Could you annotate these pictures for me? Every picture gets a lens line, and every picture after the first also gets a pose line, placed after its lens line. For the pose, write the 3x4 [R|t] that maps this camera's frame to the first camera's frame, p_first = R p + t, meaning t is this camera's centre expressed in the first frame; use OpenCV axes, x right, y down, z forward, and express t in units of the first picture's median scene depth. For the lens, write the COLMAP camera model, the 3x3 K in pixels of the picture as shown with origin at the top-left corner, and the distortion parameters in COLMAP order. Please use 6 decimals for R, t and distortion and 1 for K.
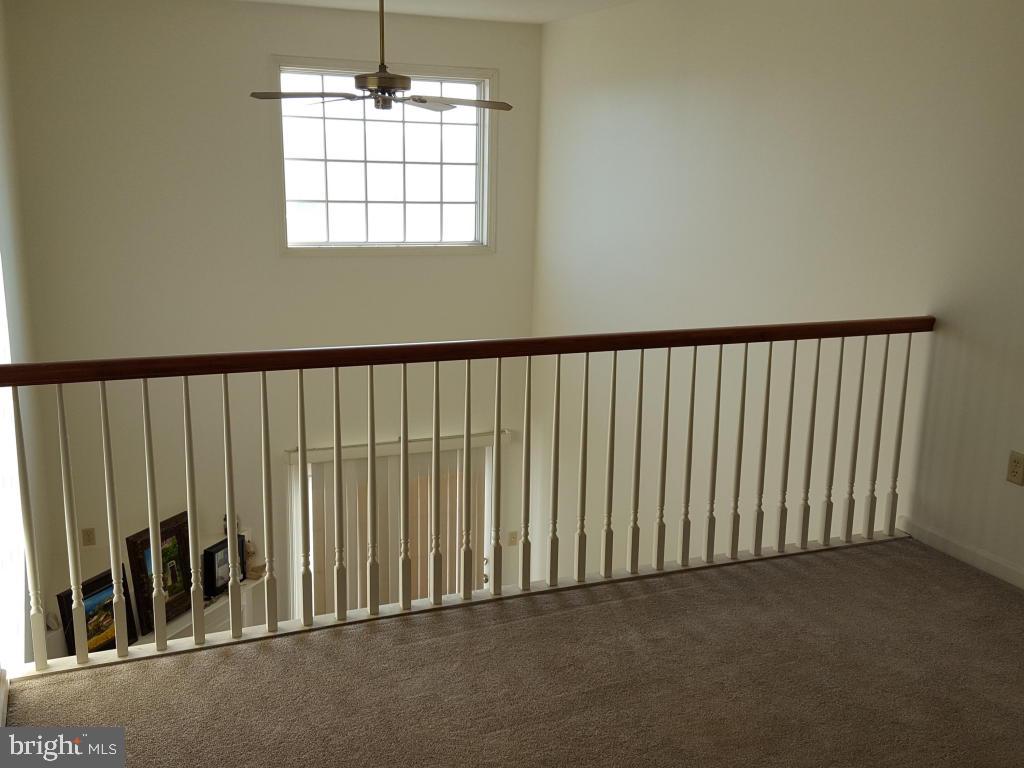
lens RADIAL K [[1021.4, 0, 512.0], [0, 1021.4, 384.0], [0, 0, 1]] dist [0.191211, -0.403283]
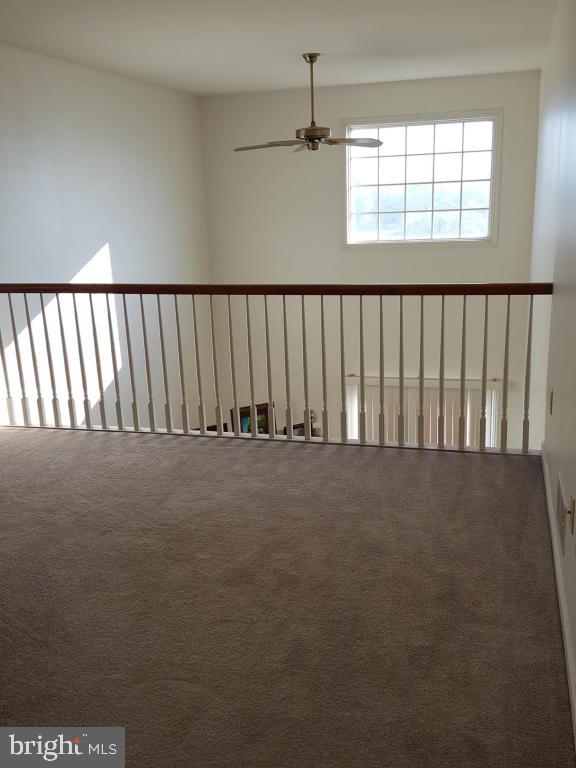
lens RADIAL K [[766.1, 0, 288.0], [0, 766.1, 384.0], [0, 0, 1]] dist [0.191211, -0.403283]
pose [[0.773336, 0.104971, -0.625246, 0.629438], [-0.088210, 0.994421, 0.057847, 0.025902], [0.627830, 0.010418, 0.778281, 0.051202]]
